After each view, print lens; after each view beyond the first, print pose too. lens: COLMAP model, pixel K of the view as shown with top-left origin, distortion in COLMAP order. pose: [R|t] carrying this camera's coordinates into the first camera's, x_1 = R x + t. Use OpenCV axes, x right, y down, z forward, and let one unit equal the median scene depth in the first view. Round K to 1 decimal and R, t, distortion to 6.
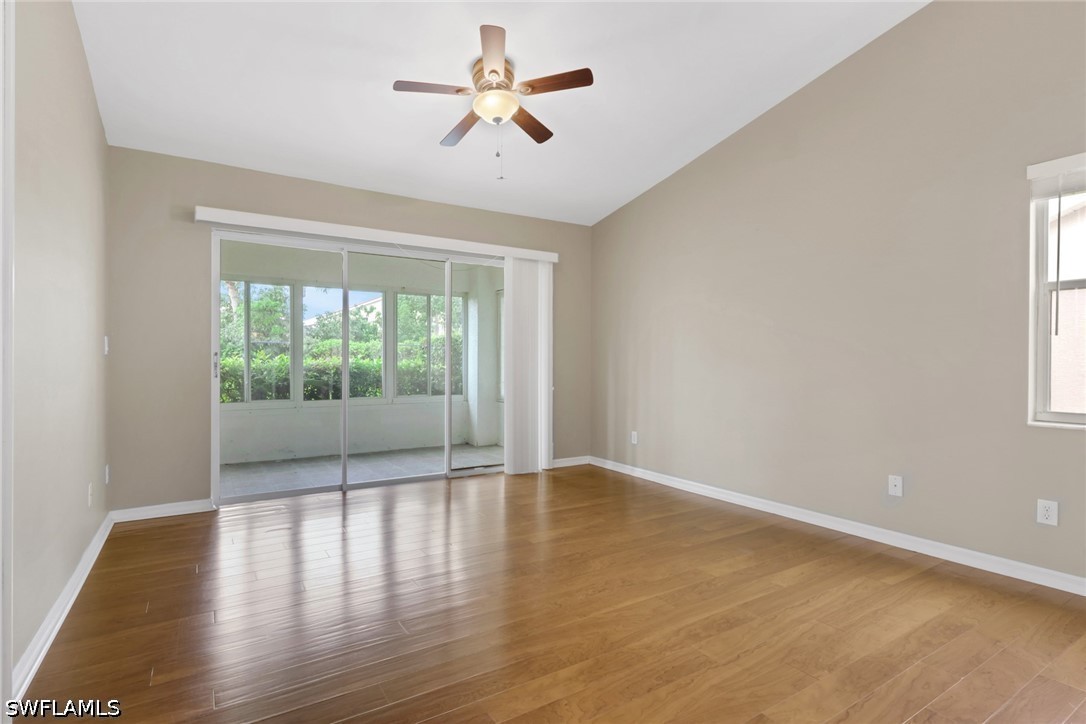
lens RADIAL K [[543.3, 0, 544.1], [0, 543.3, 358.8], [0, 0, 1]] dist [0.002205, -0.000023]
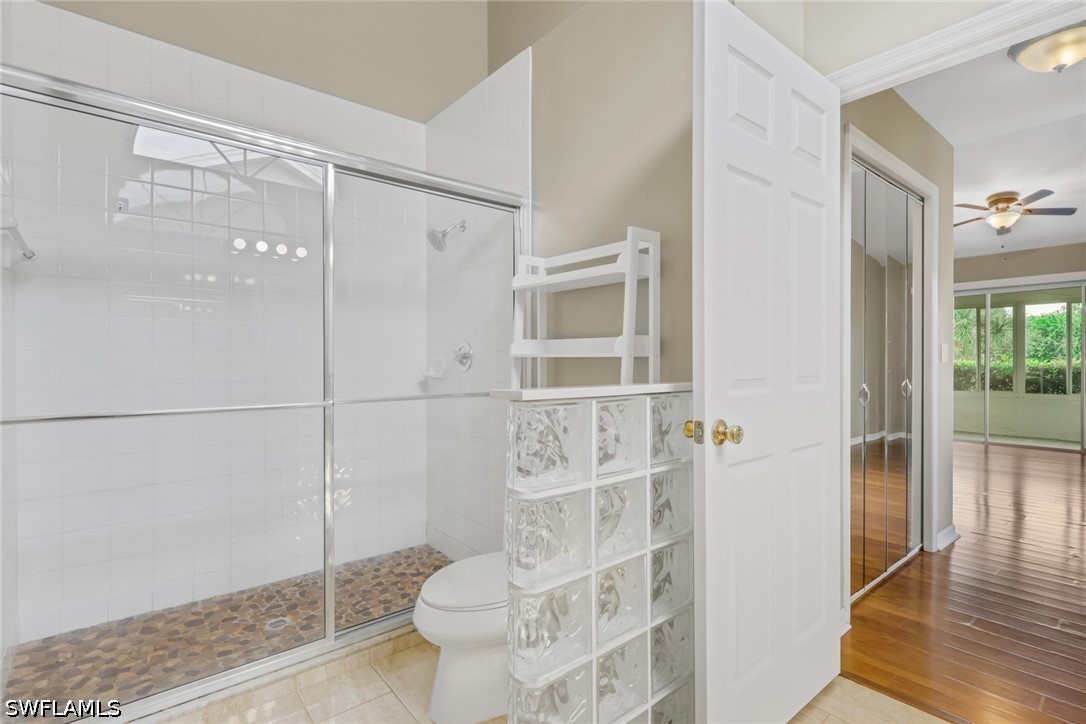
lens RADIAL K [[531.6, 0, 531.0], [0, 531.6, 364.4], [0, 0, 1]] dist [-0.011358, -0.000822]
pose [[0.133156, 0.006892, -0.991071, 0.697397], [0.004818, 0.999960, 0.007601, -0.008088], [0.991083, -0.005787, 0.133118, -0.372039]]
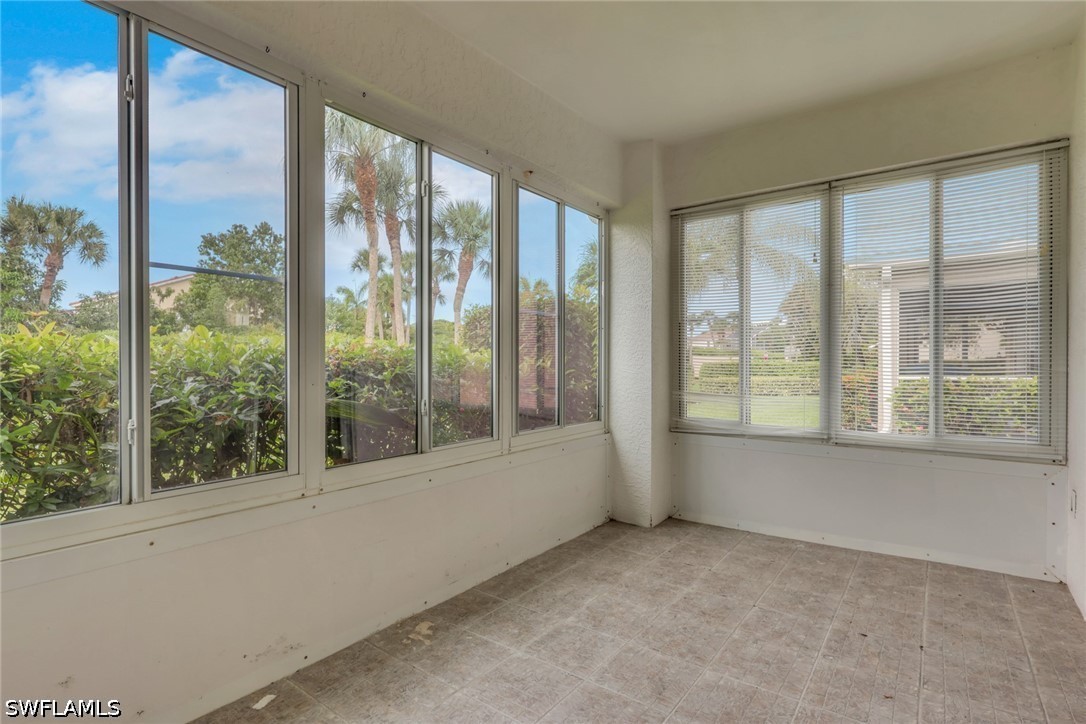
lens RADIAL K [[524.9, 0, 541.9], [0, 524.9, 365.4], [0, 0, 1]] dist [0.000254, 0.000013]
pose [[0.938570, -0.001686, 0.345086, -0.456010], [-0.002030, 0.999944, 0.010406, 0.015132], [-0.345084, -0.010467, 0.938513, 0.722482]]
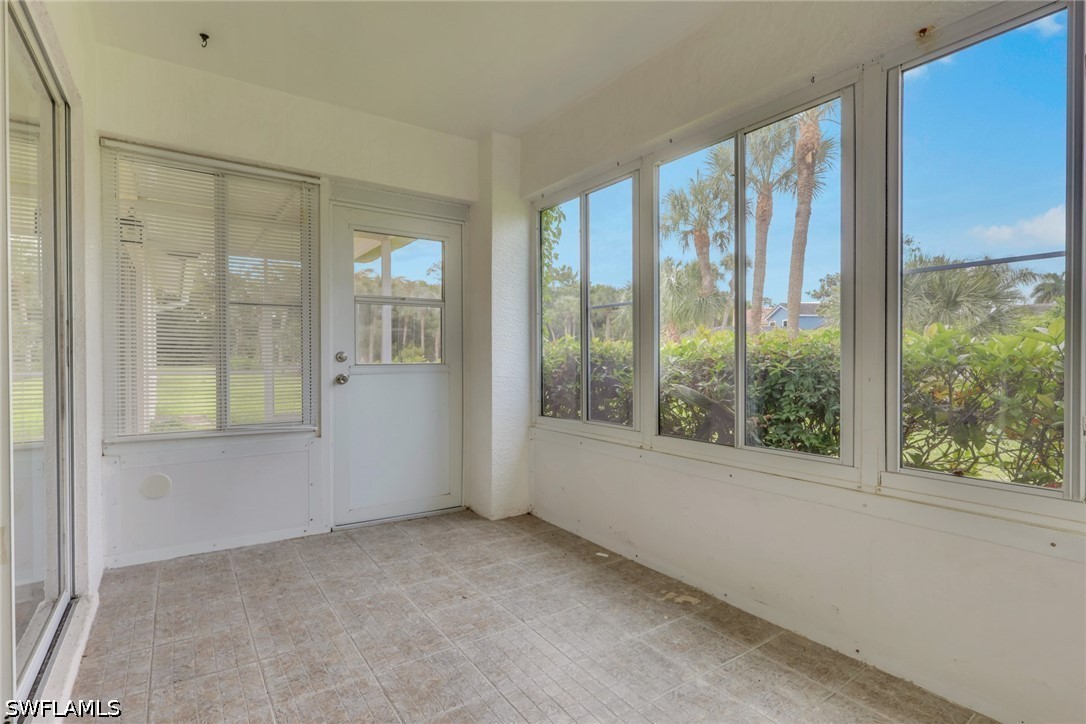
lens RADIAL K [[543.3, 0, 544.1], [0, 543.3, 358.8], [0, 0, 1]] dist [0.002205, -0.000023]
pose [[0.025337, 0.001751, -0.999677, -0.023757], [0.008680, 0.999960, 0.001972, 0.017815], [0.999641, -0.008727, 0.025321, 0.961107]]
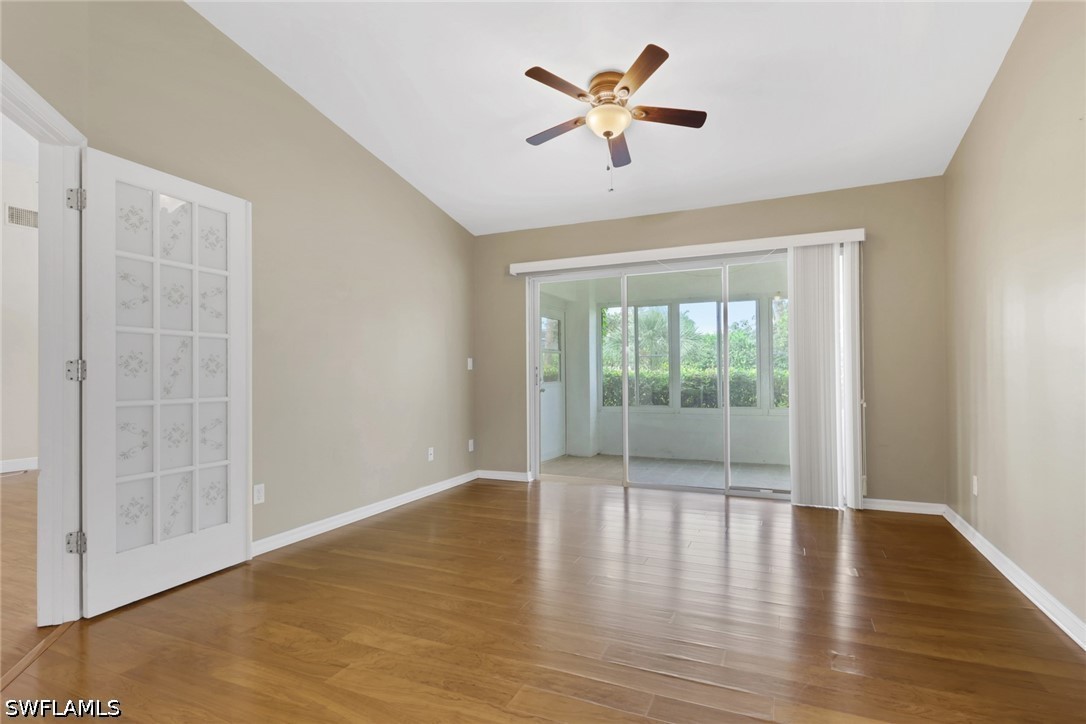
lens RADIAL K [[536.9, 0, 541.5], [0, 536.9, 367.6], [0, 0, 1]] dist [-0.003568, -0.000341]
pose [[0.550163, -0.014275, -0.834935, 0.335727], [0.013209, 0.999878, -0.008391, 0.001106], [0.834953, -0.006412, 0.550285, 0.171482]]
